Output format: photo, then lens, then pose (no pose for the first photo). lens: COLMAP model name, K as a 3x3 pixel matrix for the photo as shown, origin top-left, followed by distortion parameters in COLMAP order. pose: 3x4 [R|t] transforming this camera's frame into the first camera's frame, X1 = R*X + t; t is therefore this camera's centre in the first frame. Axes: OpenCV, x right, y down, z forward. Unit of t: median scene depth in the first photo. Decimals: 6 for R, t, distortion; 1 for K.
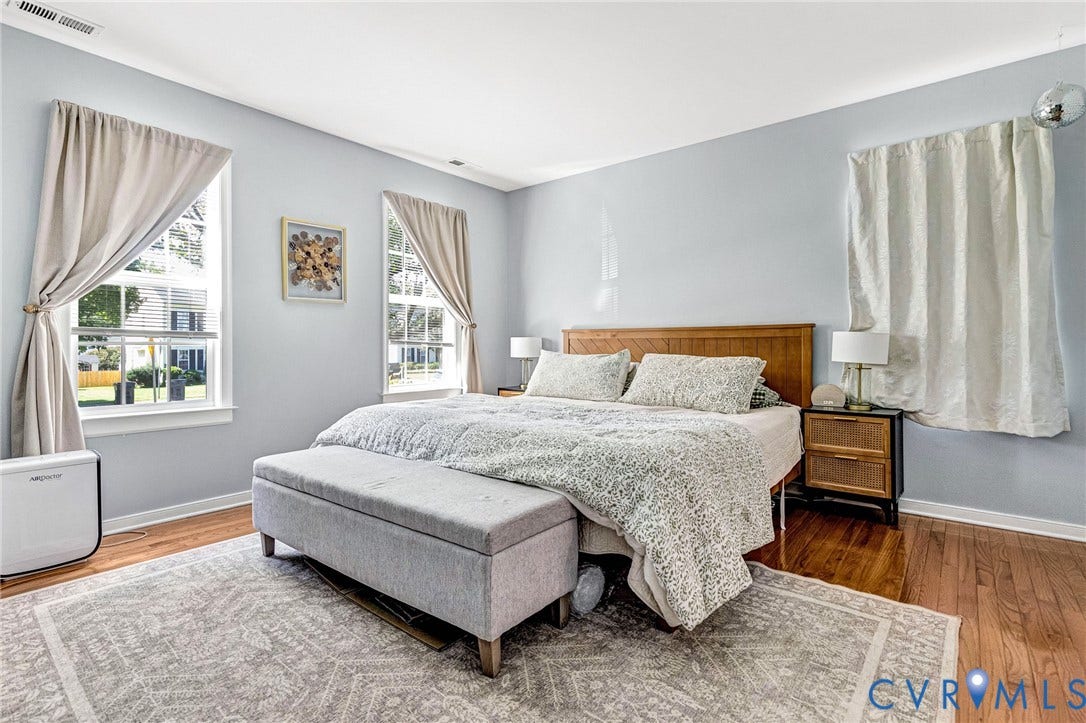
lens RADIAL K [[516.5, 0, 543.7], [0, 516.5, 364.9], [0, 0, 1]] dist [0.015229, -0.001195]
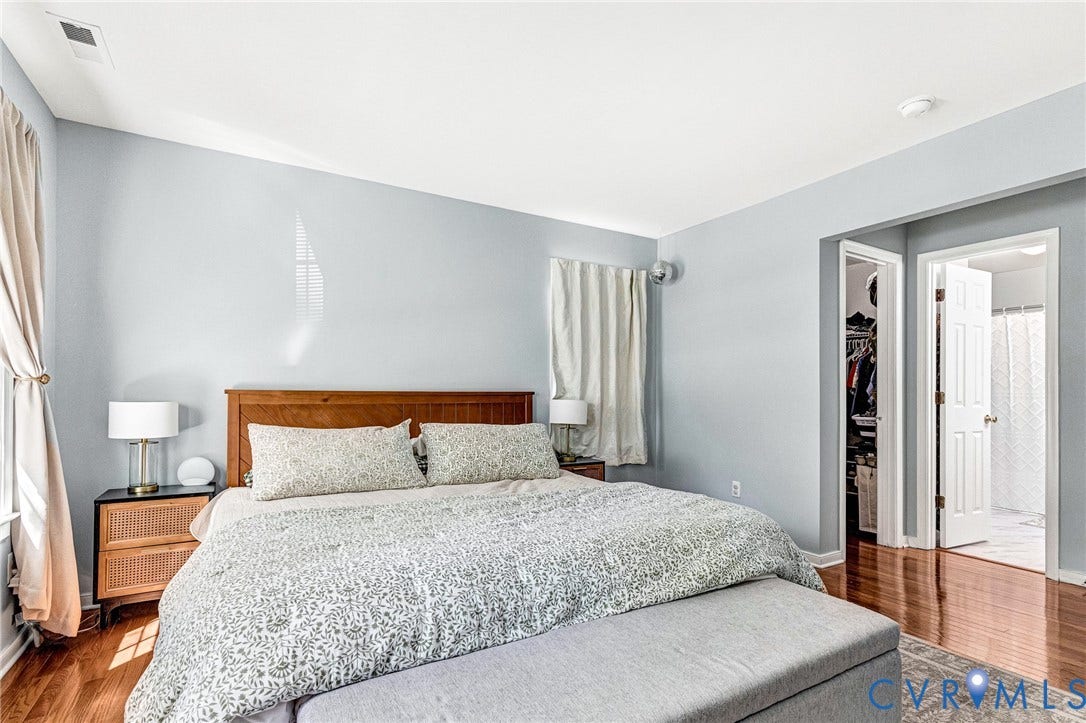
lens RADIAL K [[519.4, 0, 540.1], [0, 519.4, 399.8], [0, 0, 1]] dist [0.015032, -0.000271]
pose [[0.369677, -0.006414, 0.929138, -0.612510], [0.030420, 0.999524, -0.005204, -0.058711], [-0.928662, 0.030188, 0.369696, 0.592469]]
